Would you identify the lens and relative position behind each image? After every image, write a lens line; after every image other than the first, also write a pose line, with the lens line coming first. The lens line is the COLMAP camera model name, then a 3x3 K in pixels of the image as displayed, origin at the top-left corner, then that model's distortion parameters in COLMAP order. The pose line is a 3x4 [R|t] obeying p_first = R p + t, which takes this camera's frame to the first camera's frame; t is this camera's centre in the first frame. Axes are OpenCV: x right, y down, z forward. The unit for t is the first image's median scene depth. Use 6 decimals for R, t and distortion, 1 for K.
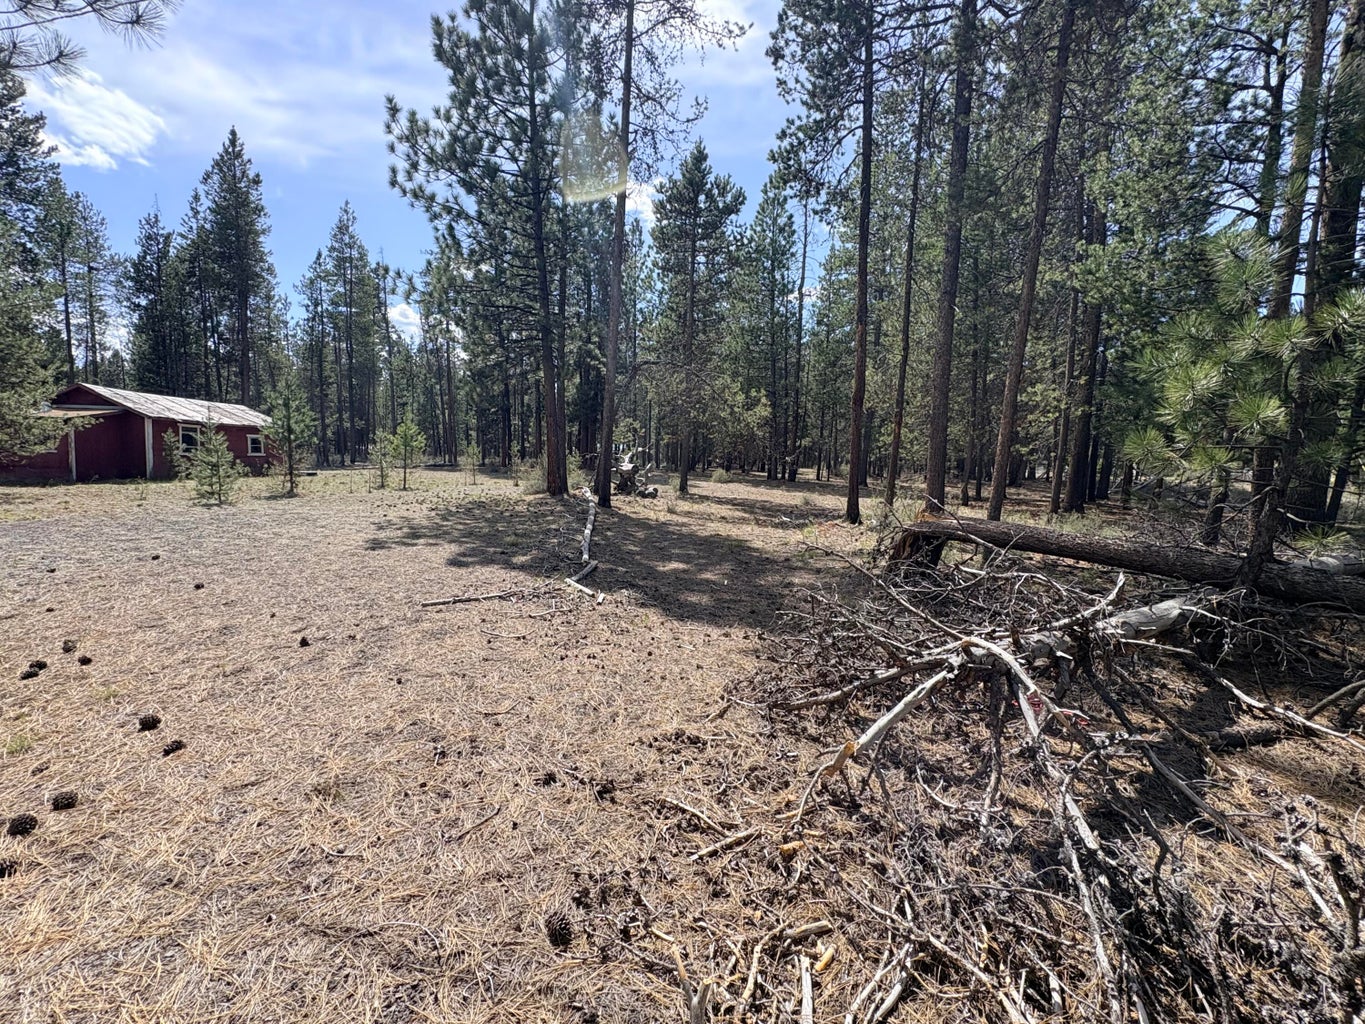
lens RADIAL K [[582.4, 0, 683.5], [0, 582.4, 508.1], [0, 0, 1]] dist [0.002347, -0.000091]
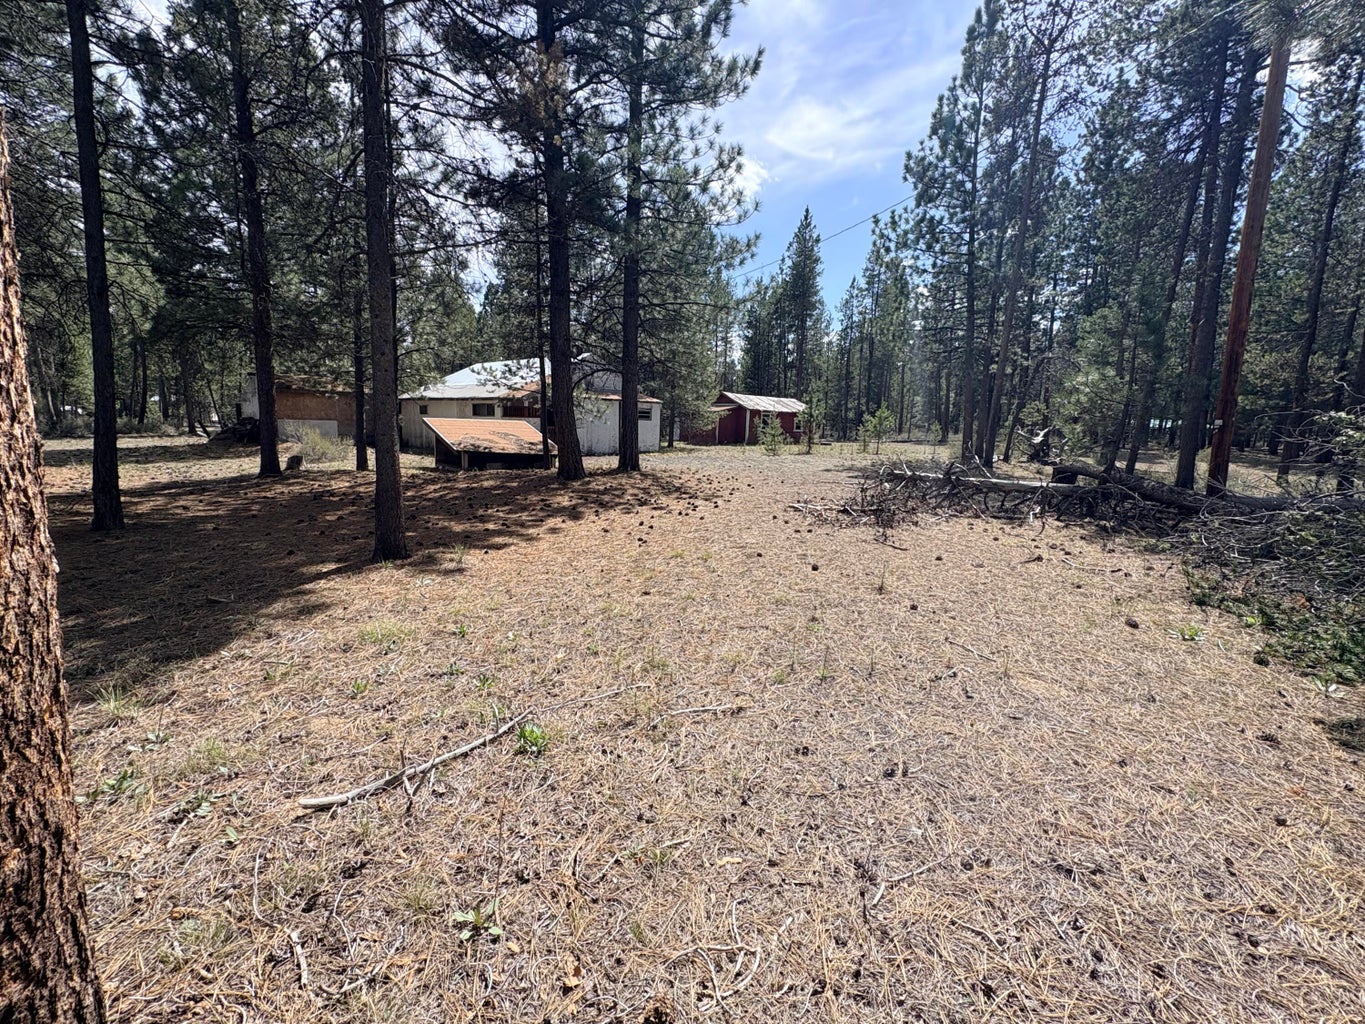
lens RADIAL K [[582.4, 0, 683.5], [0, 582.4, 508.1], [0, 0, 1]] dist [0.002347, -0.000091]
pose [[0.668212, 0.100301, -0.737178, 0.266814], [-0.076733, 0.994877, 0.065810, 0.038950], [0.740003, 0.012591, 0.672486, -0.311199]]
